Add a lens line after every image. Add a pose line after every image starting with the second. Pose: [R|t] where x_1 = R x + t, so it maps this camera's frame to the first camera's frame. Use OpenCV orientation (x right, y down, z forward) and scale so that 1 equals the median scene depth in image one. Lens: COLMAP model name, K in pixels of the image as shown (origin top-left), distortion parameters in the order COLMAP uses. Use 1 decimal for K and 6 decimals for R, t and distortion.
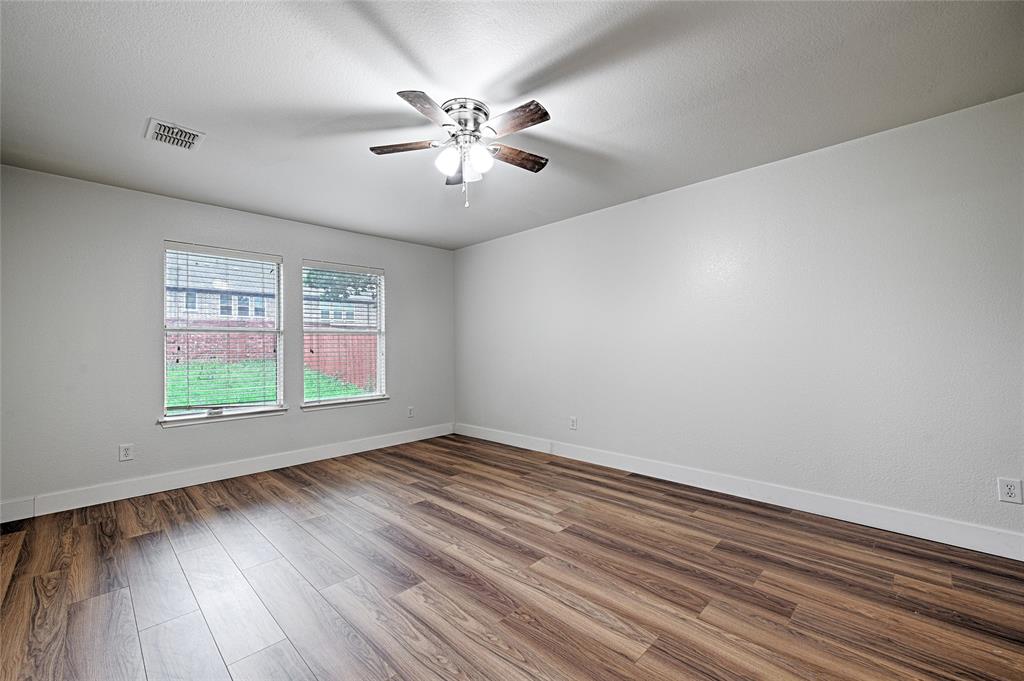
lens RADIAL K [[419.4, 0, 512.0], [0, 419.4, 340.5], [0, 0, 1]] dist [0.000802, 0.000073]
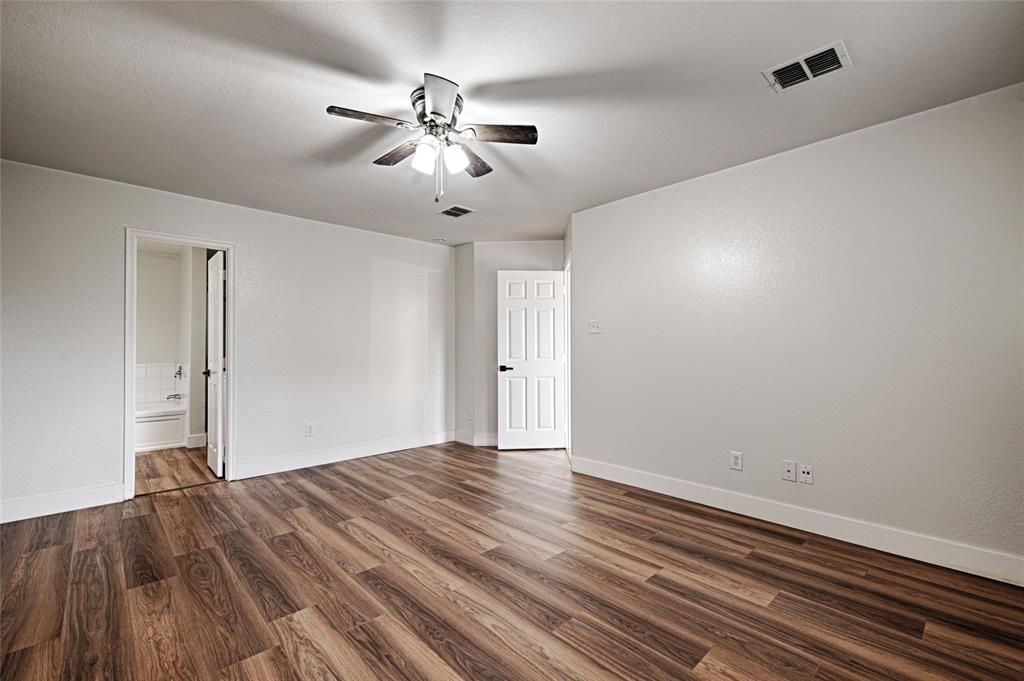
lens RADIAL K [[419.4, 0, 512.0], [0, 419.4, 340.5], [0, 0, 1]] dist [0.000802, 0.000073]
pose [[-0.999345, 0.015867, 0.032520, -0.319338], [0.014691, 0.999241, -0.036084, 0.032873], [-0.033068, -0.035583, -0.998820, 2.031834]]
